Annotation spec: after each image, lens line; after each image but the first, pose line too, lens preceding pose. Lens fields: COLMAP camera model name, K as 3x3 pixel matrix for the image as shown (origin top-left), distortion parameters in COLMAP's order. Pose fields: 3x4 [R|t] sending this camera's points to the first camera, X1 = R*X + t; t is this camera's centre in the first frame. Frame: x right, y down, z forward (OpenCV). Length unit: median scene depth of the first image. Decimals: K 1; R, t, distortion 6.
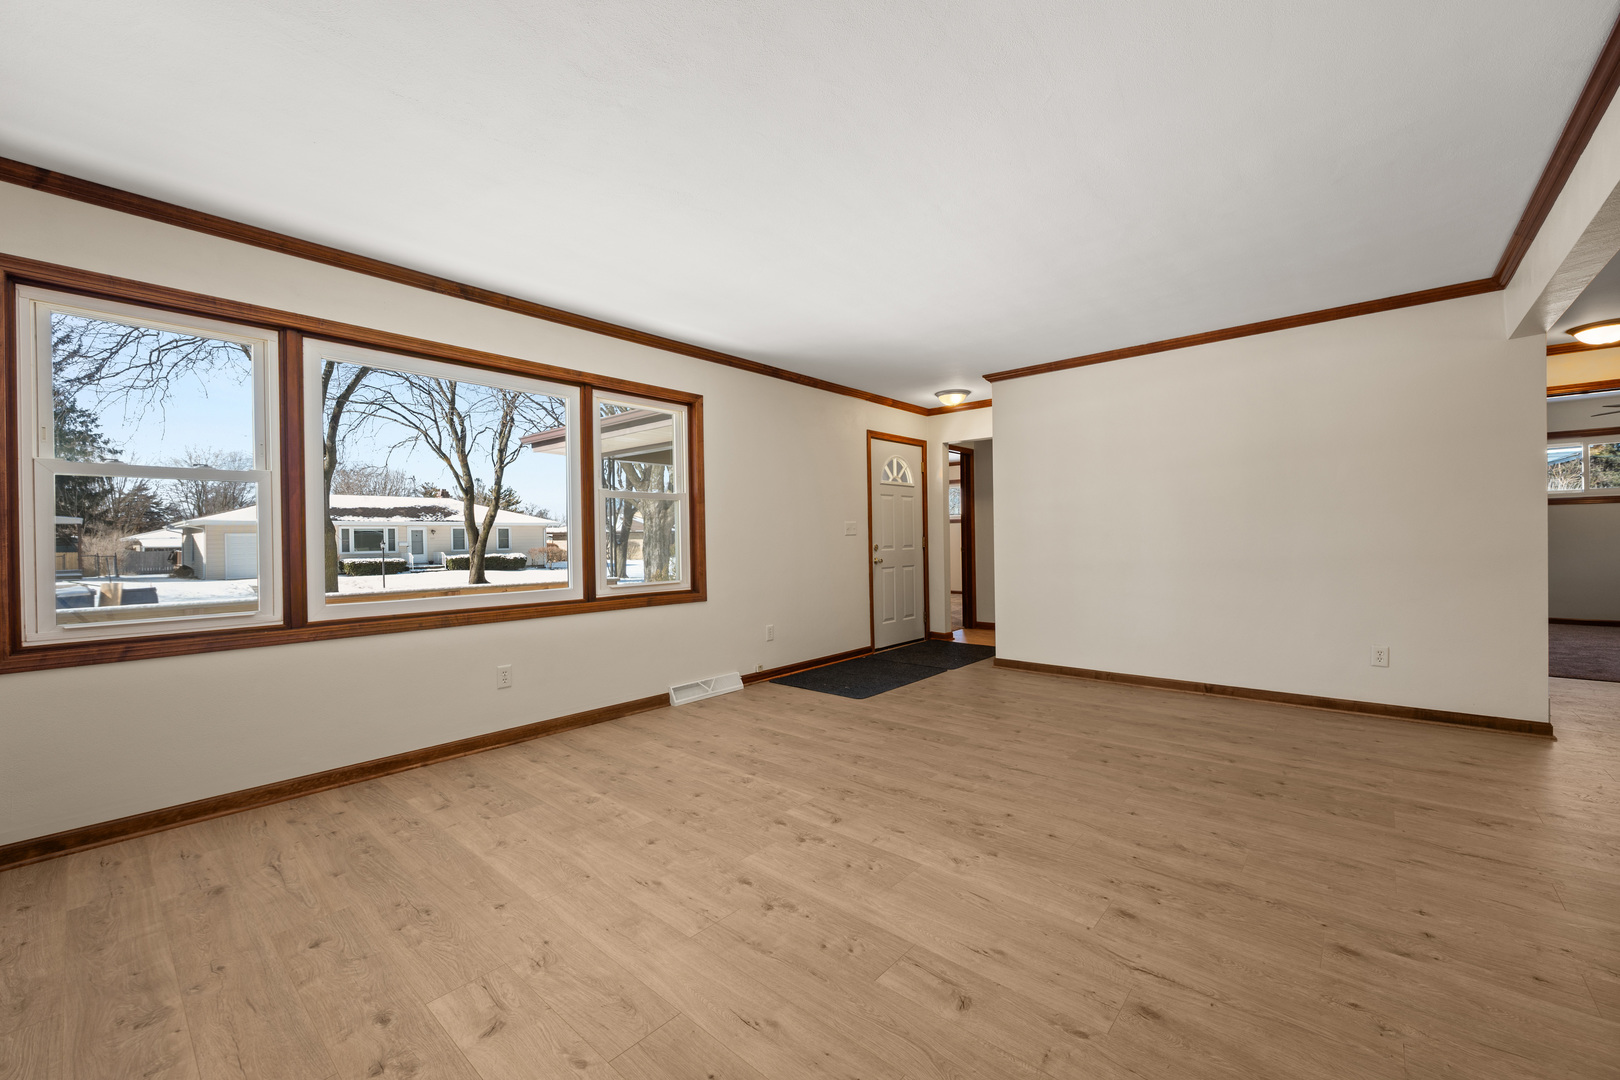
lens RADIAL K [[651.2, 0, 802.5], [0, 651.2, 540.5], [0, 0, 1]] dist [0.000941, 0.000921]
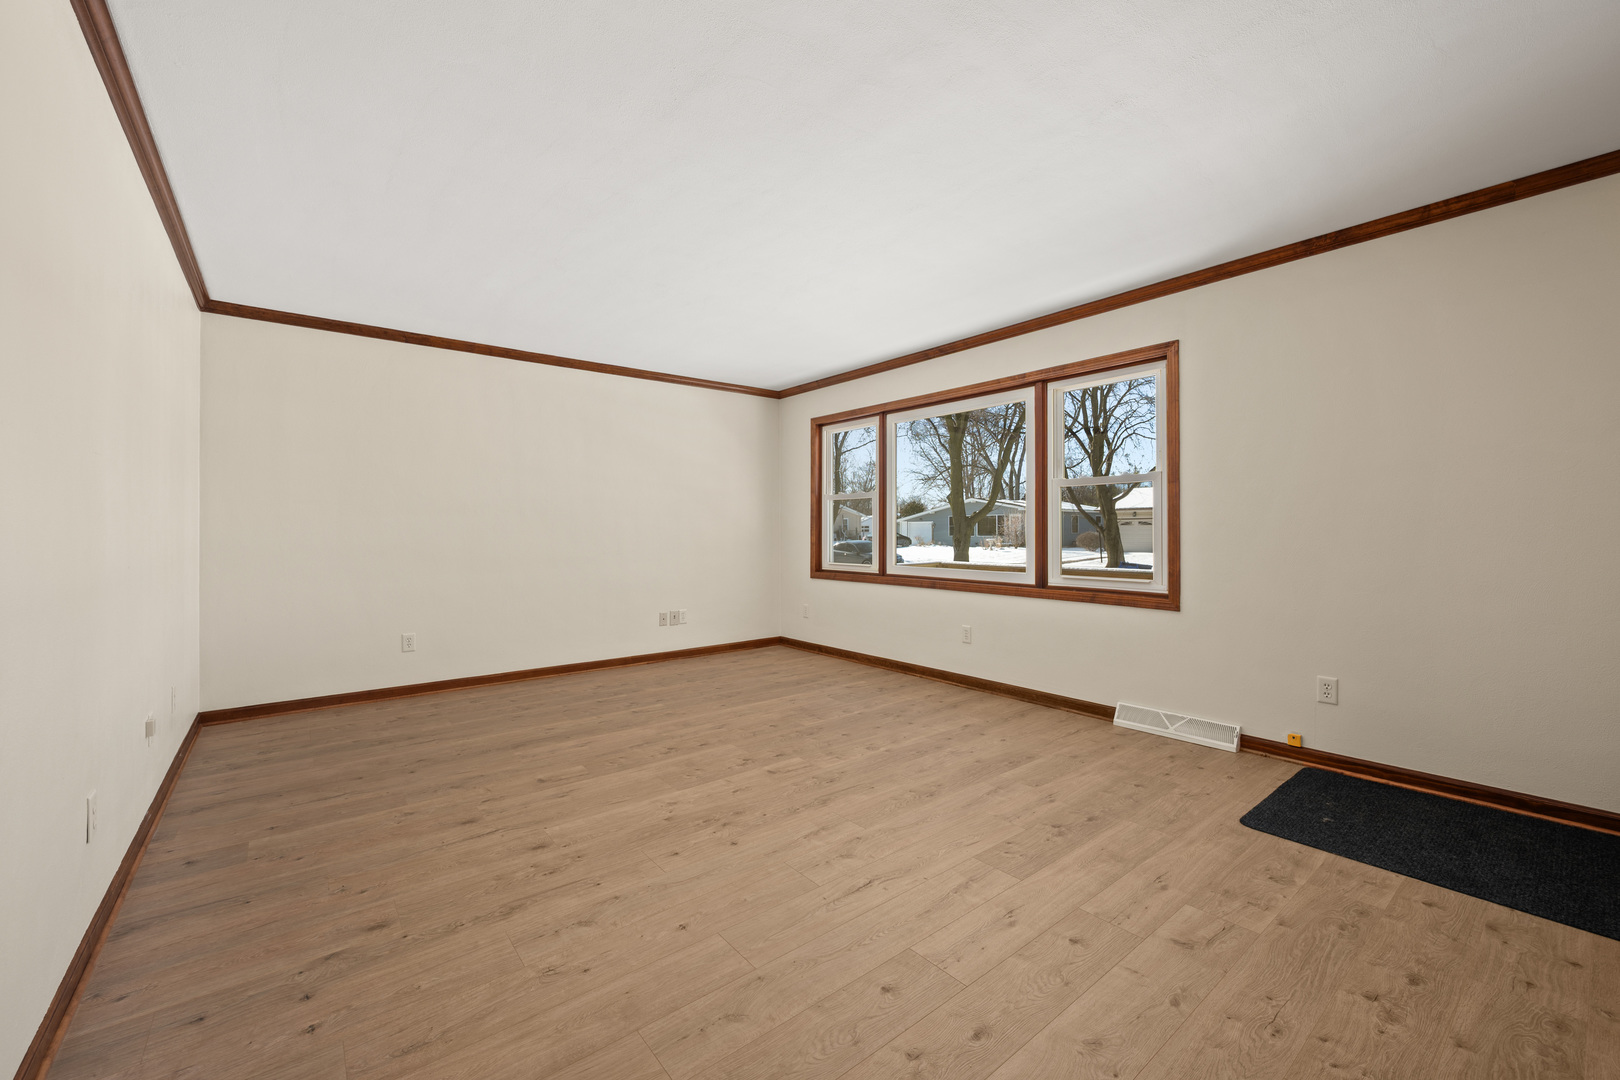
lens RADIAL K [[651.2, 0, 819.5], [0, 651.2, 532.6], [0, 0, 1]] dist [0.000941, 0.000921]
pose [[-0.168049, 0.018707, -0.985601, 1.076052], [0.002736, 0.999825, 0.018511, -0.022250], [0.985775, 0.000414, -0.168071, 1.159969]]
